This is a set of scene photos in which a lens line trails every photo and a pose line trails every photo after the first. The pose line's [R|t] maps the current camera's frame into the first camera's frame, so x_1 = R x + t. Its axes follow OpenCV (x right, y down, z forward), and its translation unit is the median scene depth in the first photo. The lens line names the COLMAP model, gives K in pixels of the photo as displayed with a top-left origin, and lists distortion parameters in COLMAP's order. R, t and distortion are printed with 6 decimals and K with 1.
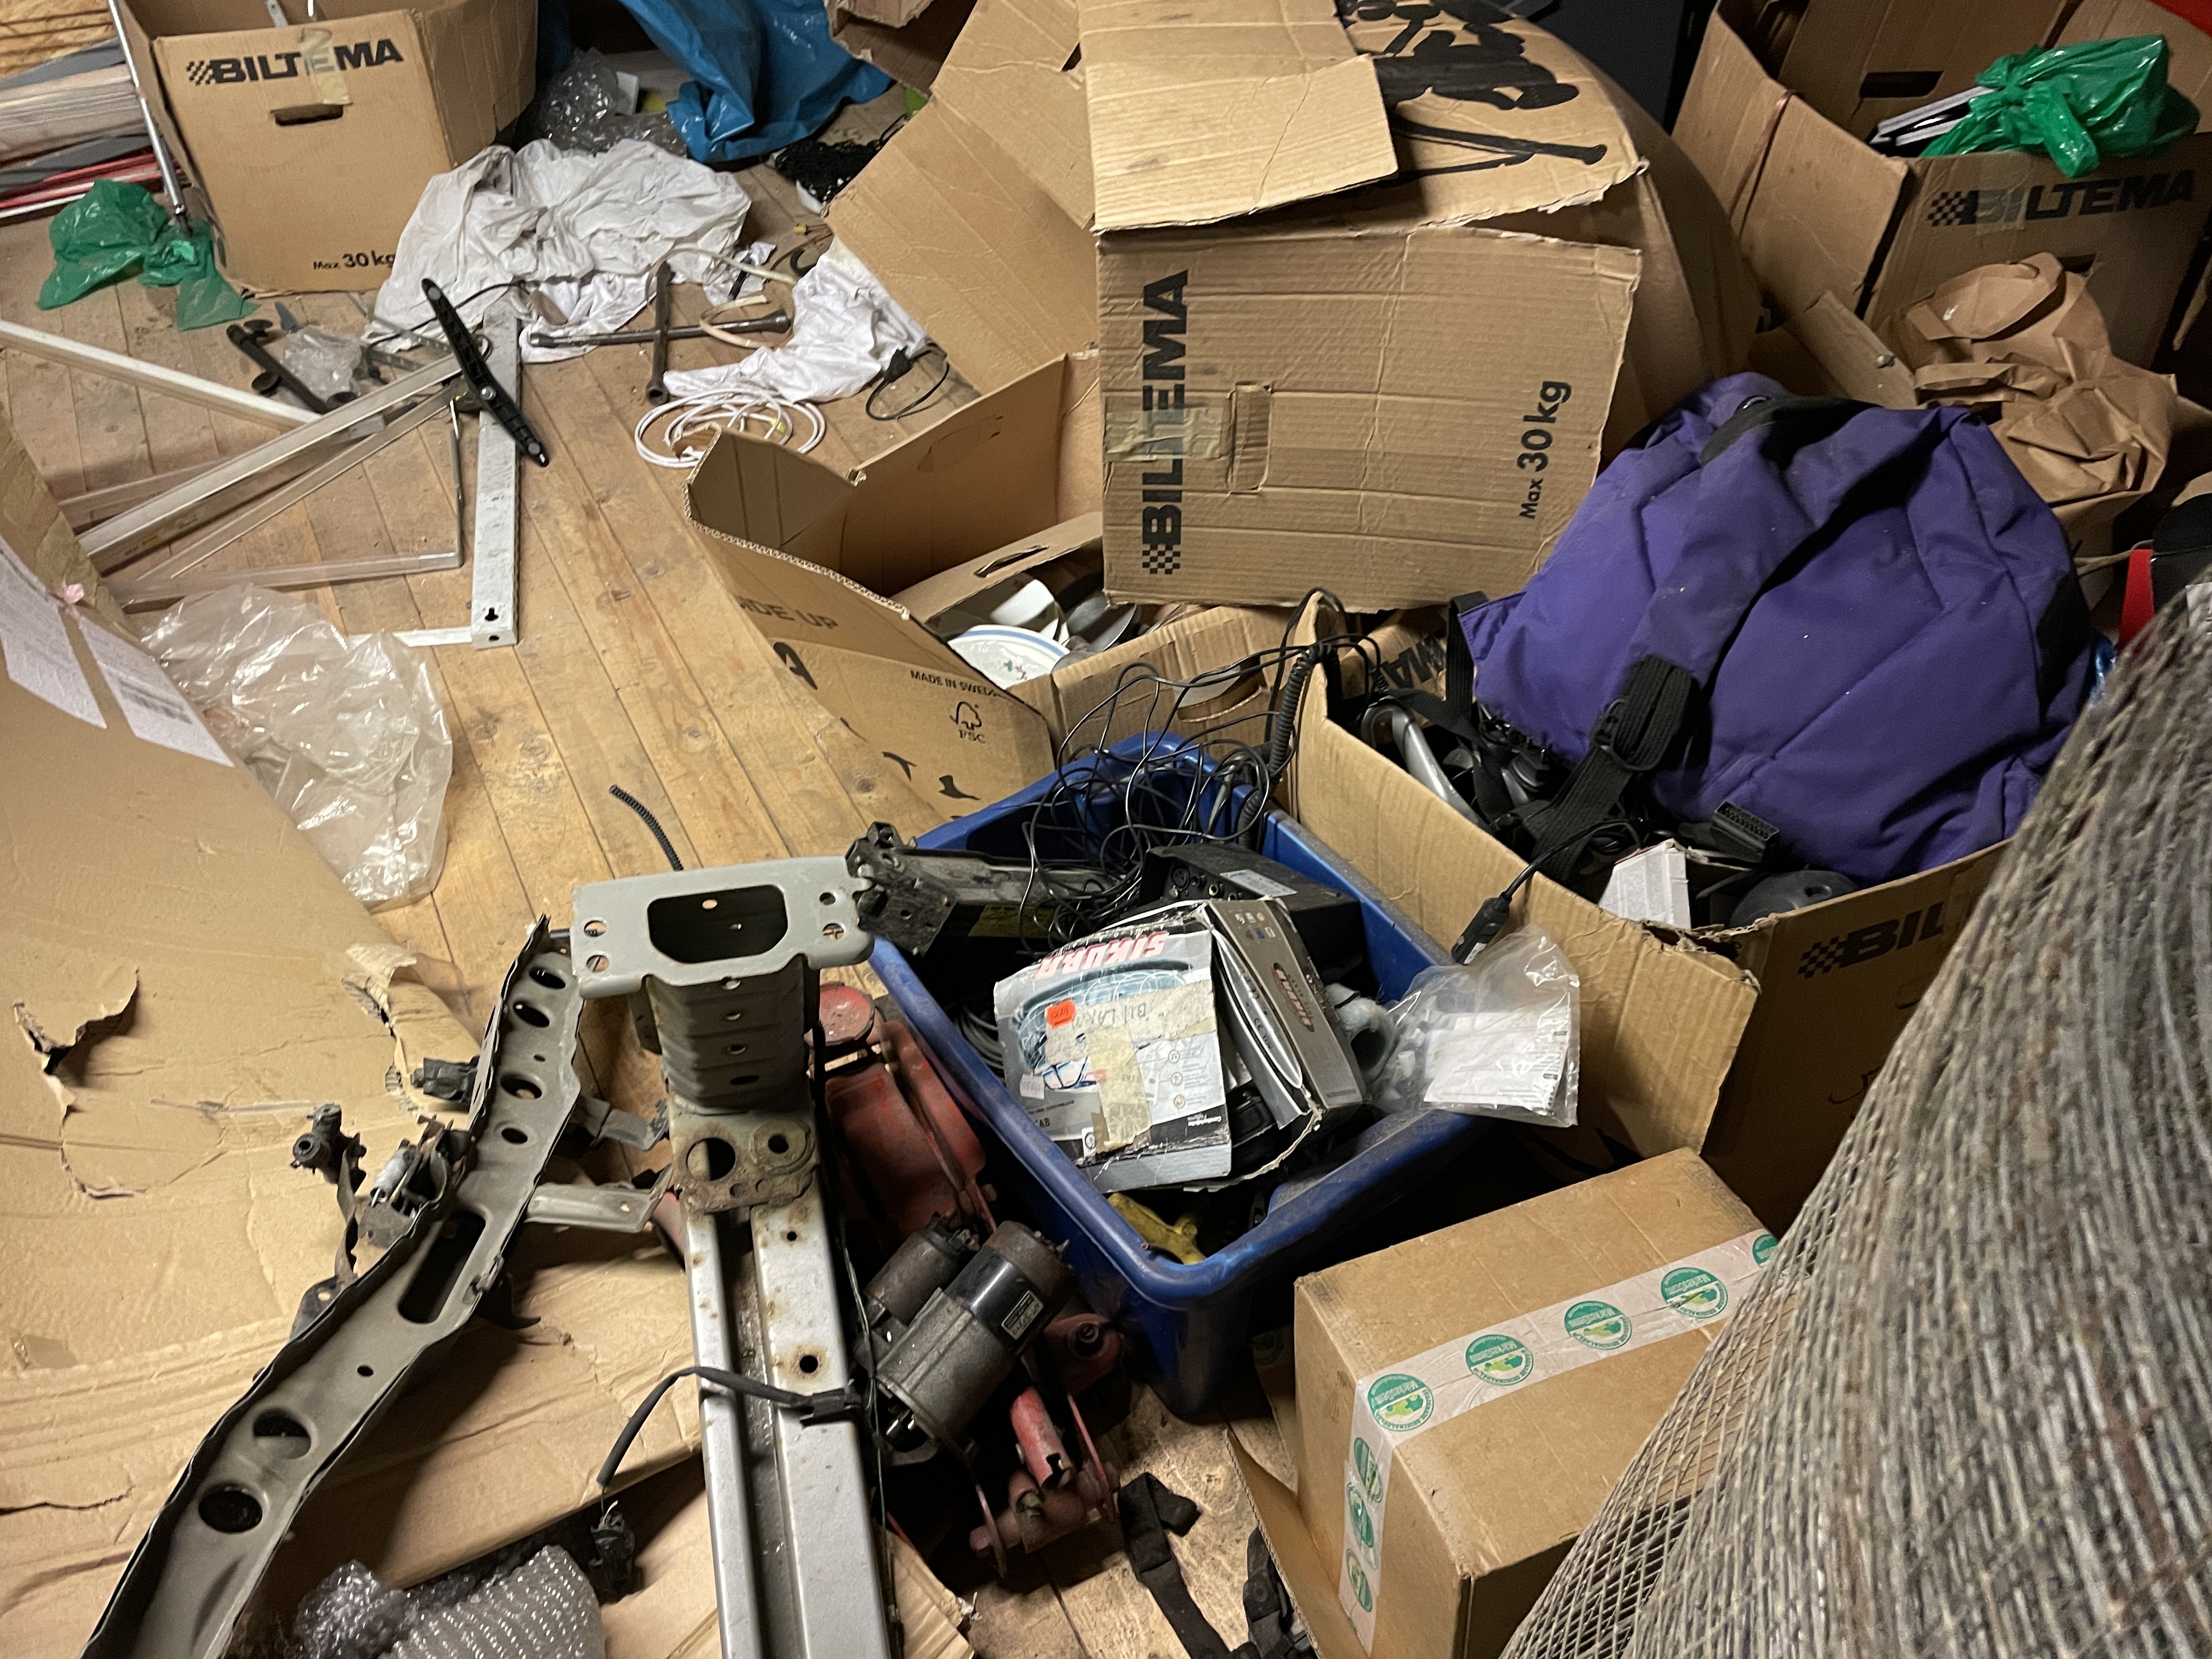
lens RADIAL K [[1671.6, 0, 1096.6], [0, 1671.6, 828.4], [0, 0, 1]] dist [0.090587, -0.121712]
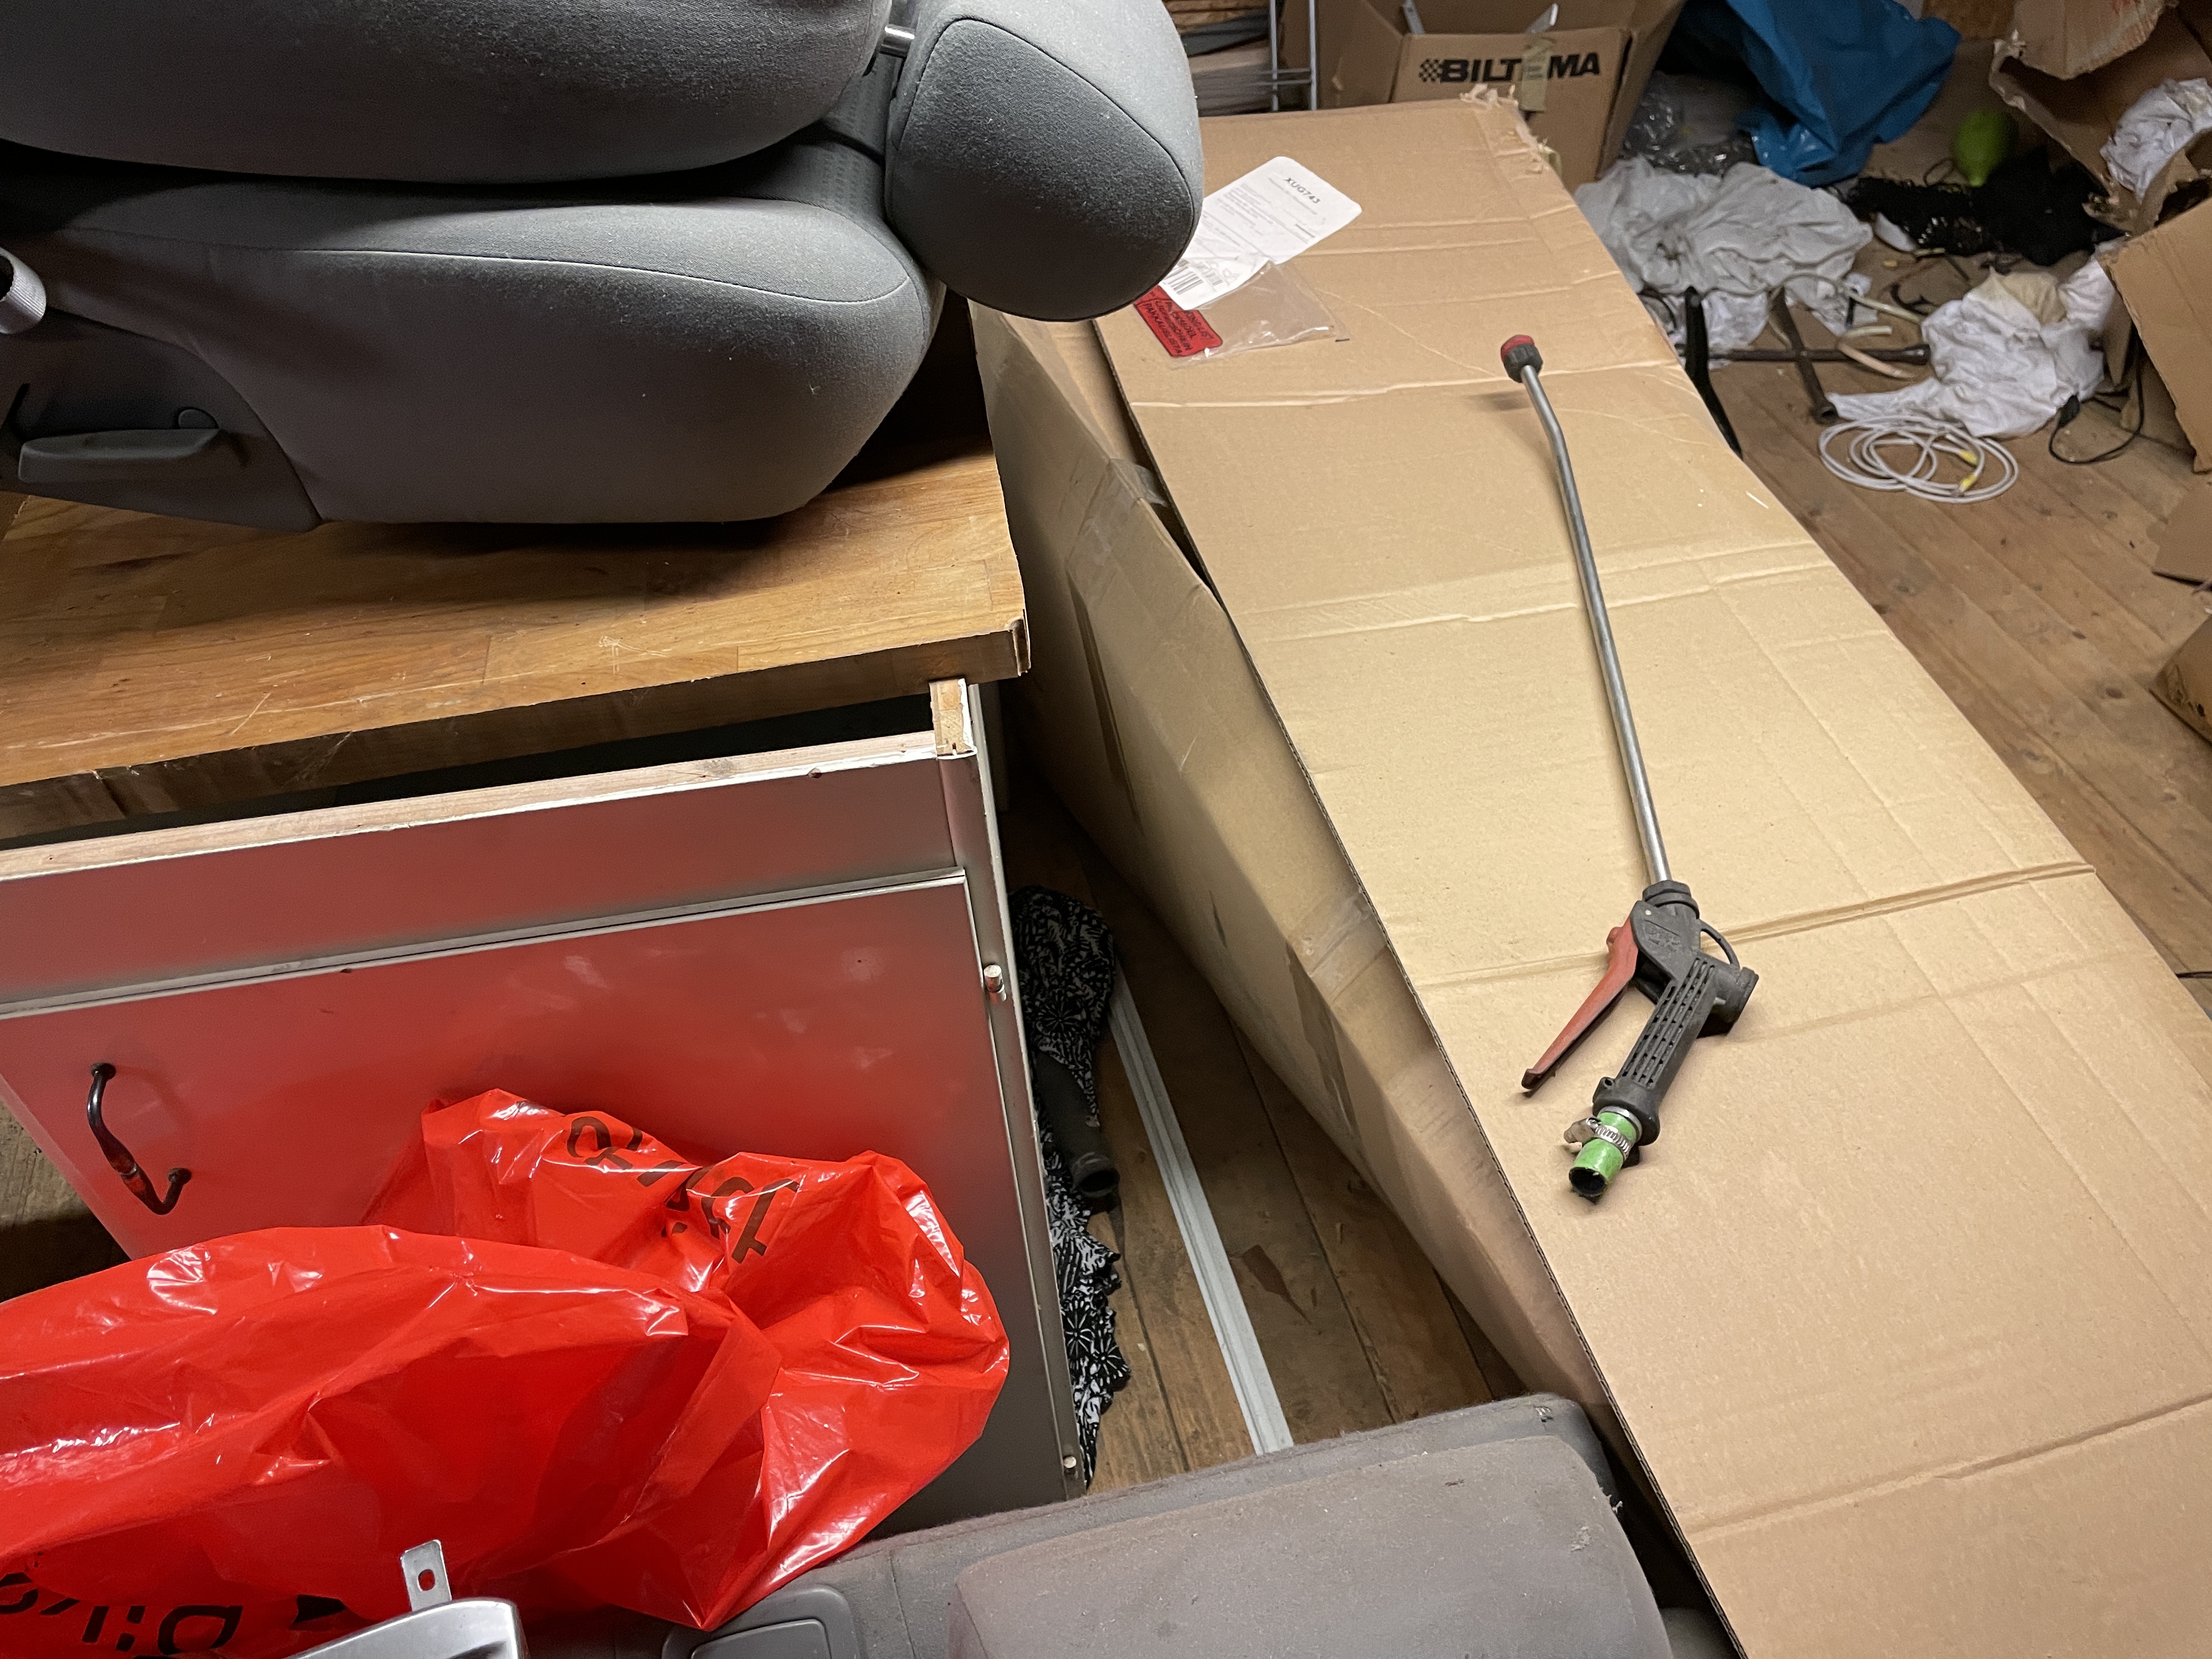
lens RADIAL K [[1671.6, 0, 1111.5], [0, 1671.6, 837.9], [0, 0, 1]] dist [0.090587, -0.121712]
pose [[0.976742, 0.151149, -0.152082, -0.738490], [-0.151994, 0.988362, 0.006122, 0.084229], [0.151238, 0.017136, 0.988349, -0.115116]]
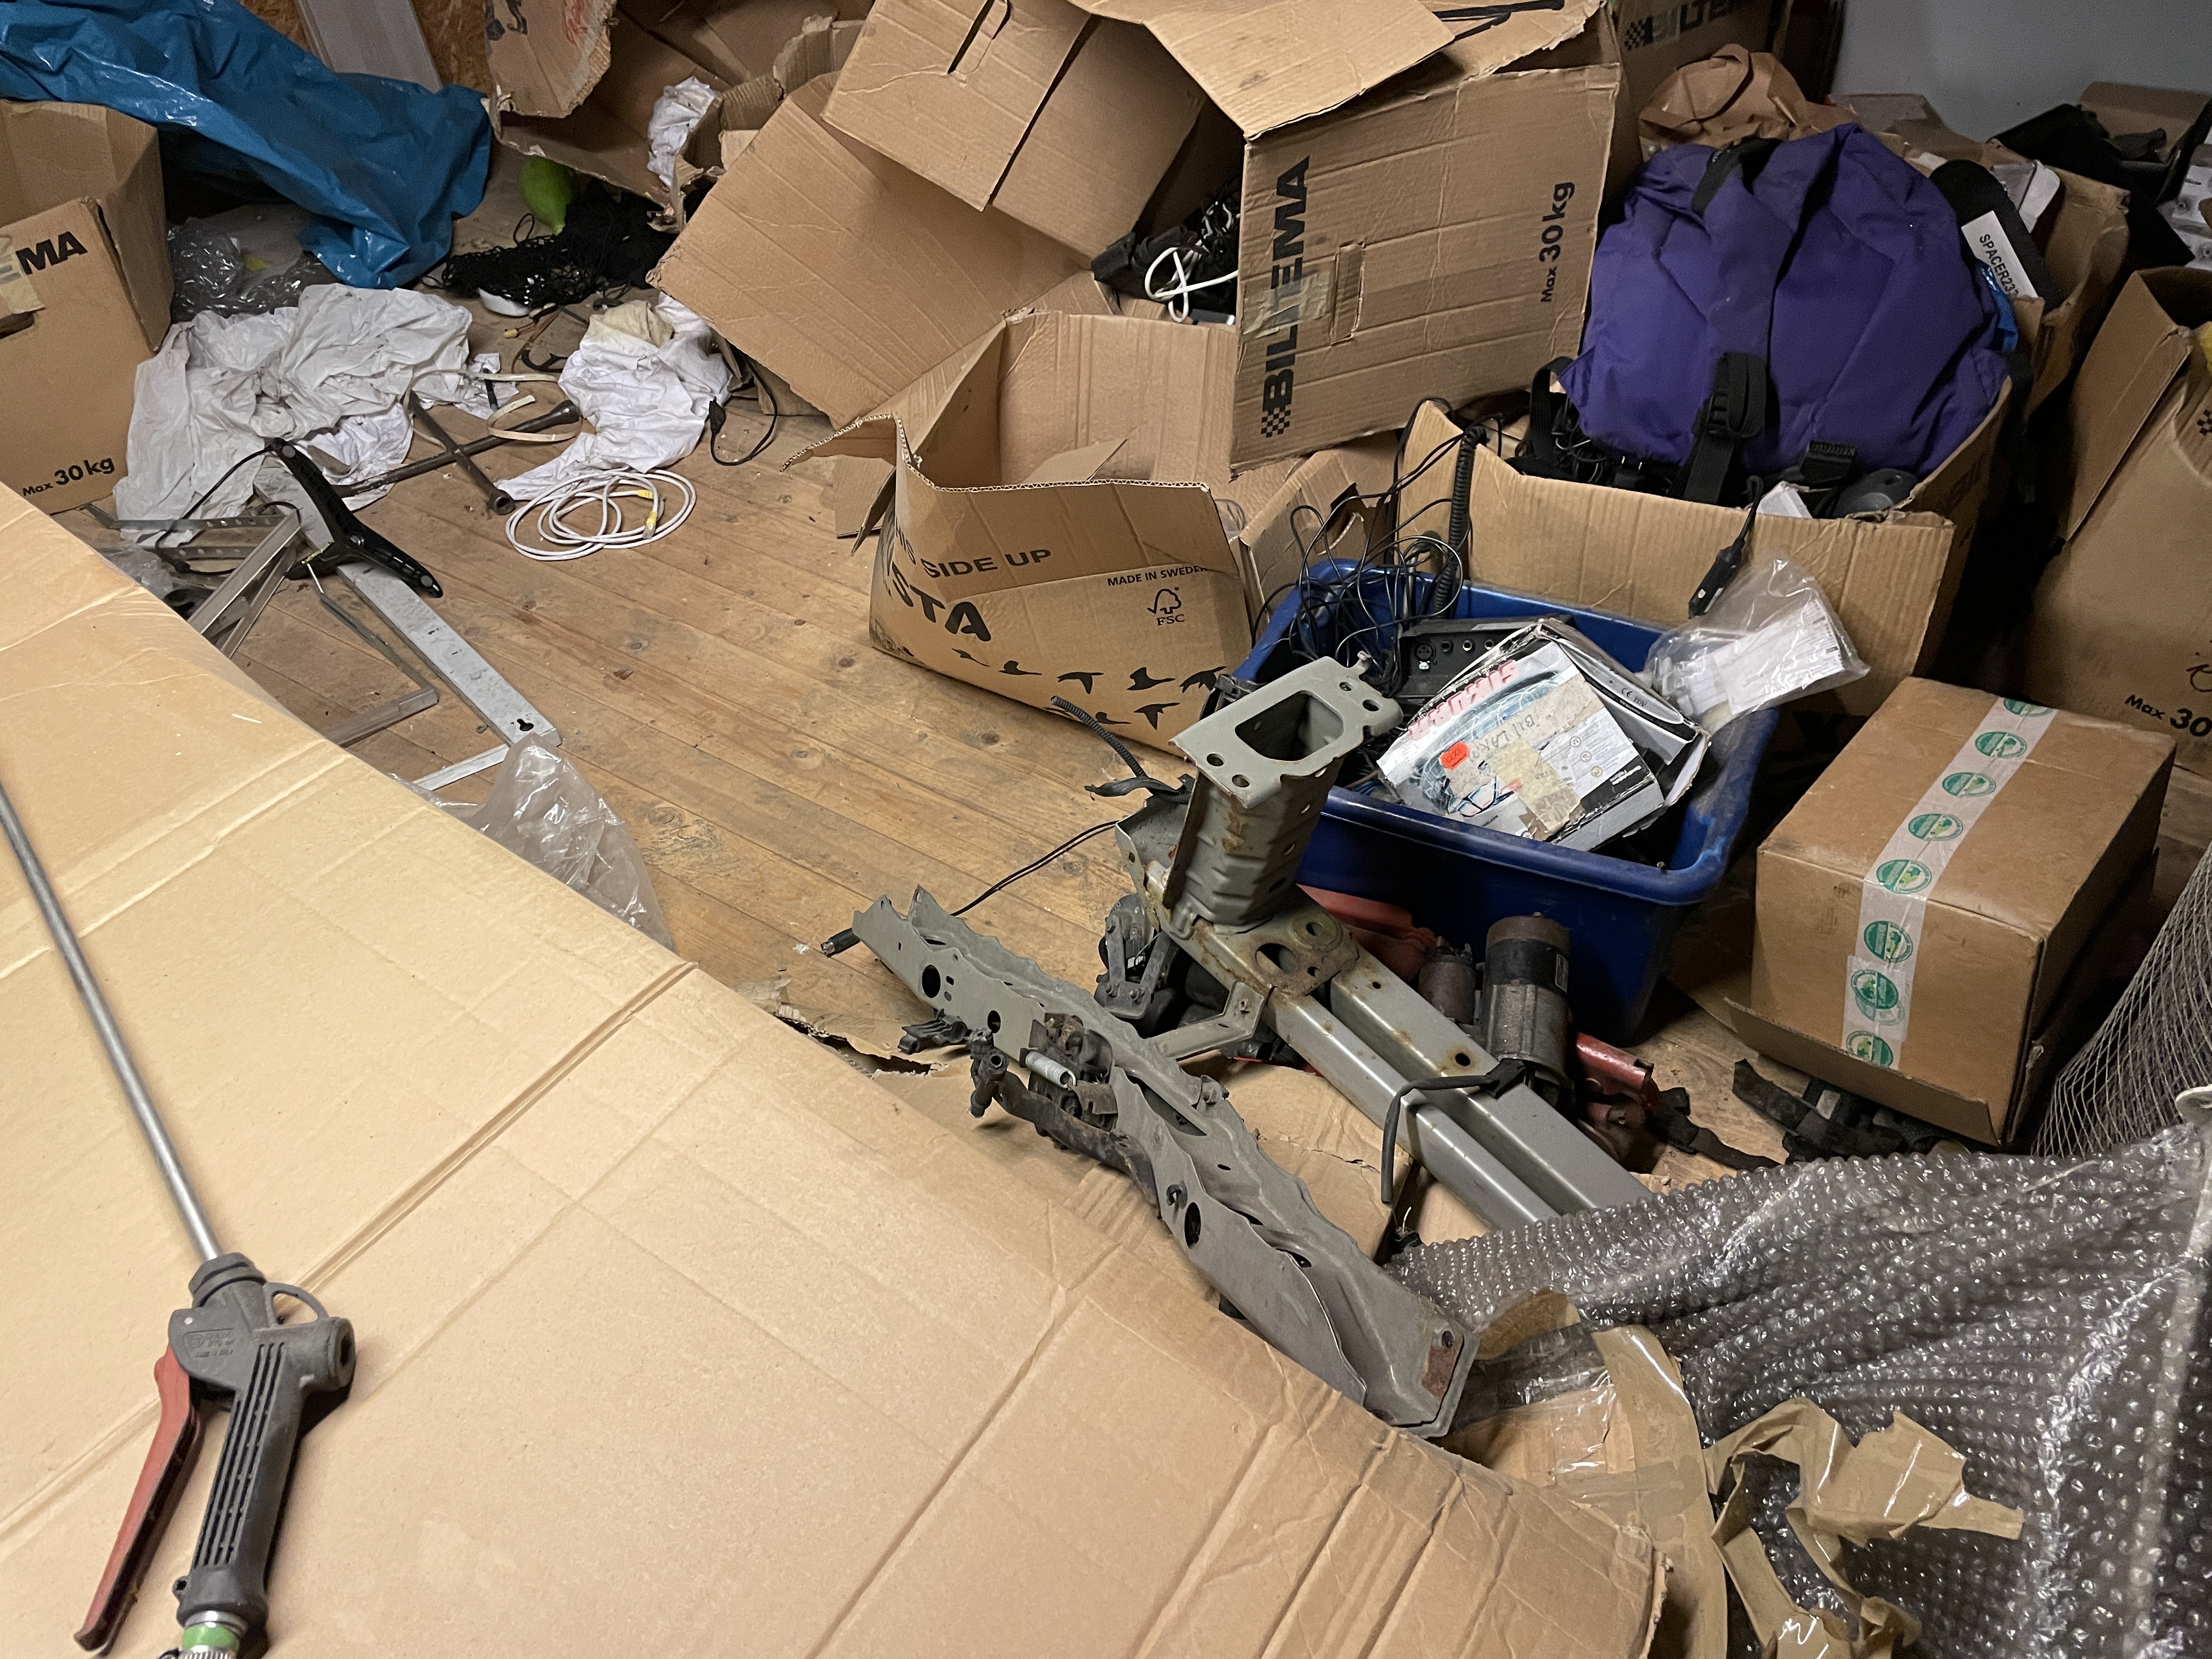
lens RADIAL K [[1671.6, 0, 1095.2], [0, 1671.6, 811.2], [0, 0, 1]] dist [0.090587, -0.121712]
pose [[0.881660, -0.335717, 0.331618, -0.519321], [0.351670, 0.936039, 0.012638, 0.033016], [-0.314650, 0.105477, 0.943329, -0.040575]]
